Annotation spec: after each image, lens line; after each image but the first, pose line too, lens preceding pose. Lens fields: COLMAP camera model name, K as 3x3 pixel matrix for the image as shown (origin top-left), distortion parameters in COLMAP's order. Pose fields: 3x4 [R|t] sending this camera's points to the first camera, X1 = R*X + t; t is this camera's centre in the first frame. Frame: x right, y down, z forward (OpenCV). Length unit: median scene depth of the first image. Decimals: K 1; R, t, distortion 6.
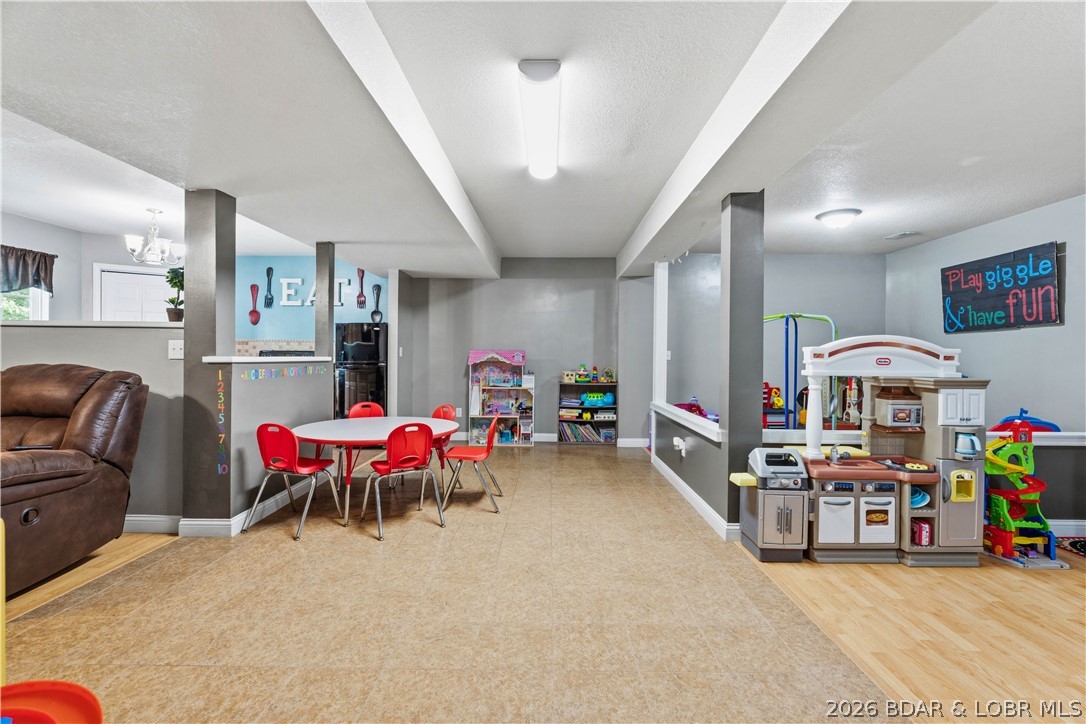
lens RADIAL K [[484.2, 0, 542.6], [0, 484.2, 359.5], [0, 0, 1]] dist [-0.010512, 0.001485]
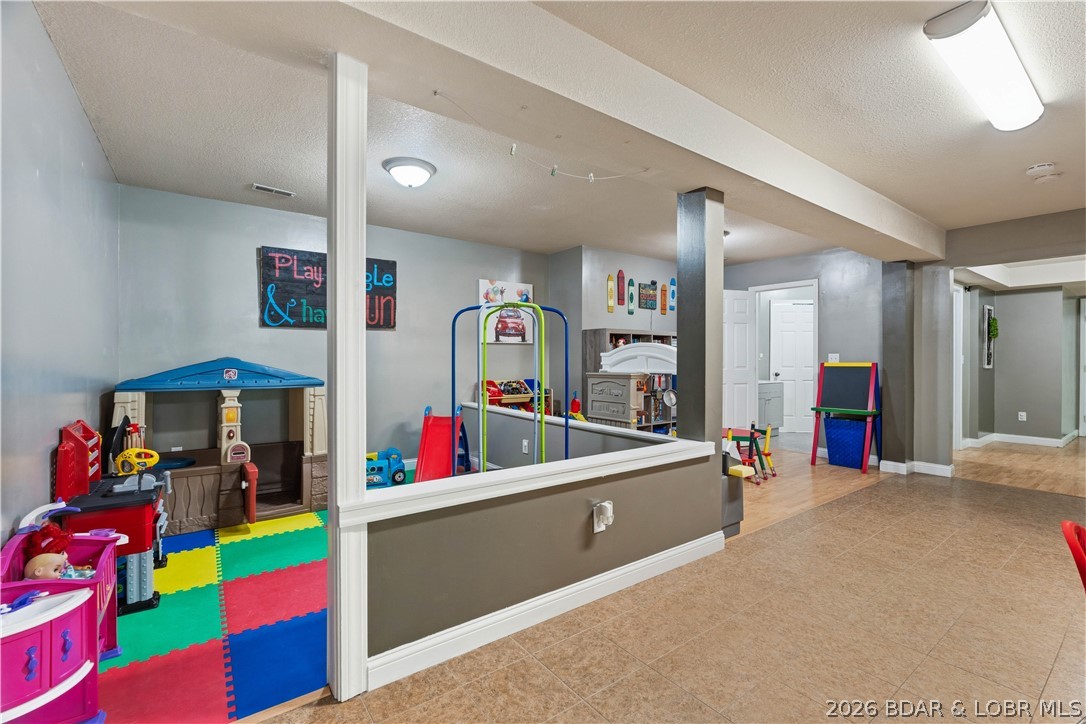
lens RADIAL K [[484.2, 0, 540.7], [0, 484.2, 359.8], [0, 0, 1]] dist [-0.010512, 0.001485]
pose [[-0.609725, -0.011040, 0.792536, -0.121992], [-0.003582, 0.999931, 0.011174, -0.011391], [-0.792605, 0.003974, -0.609723, 1.391774]]
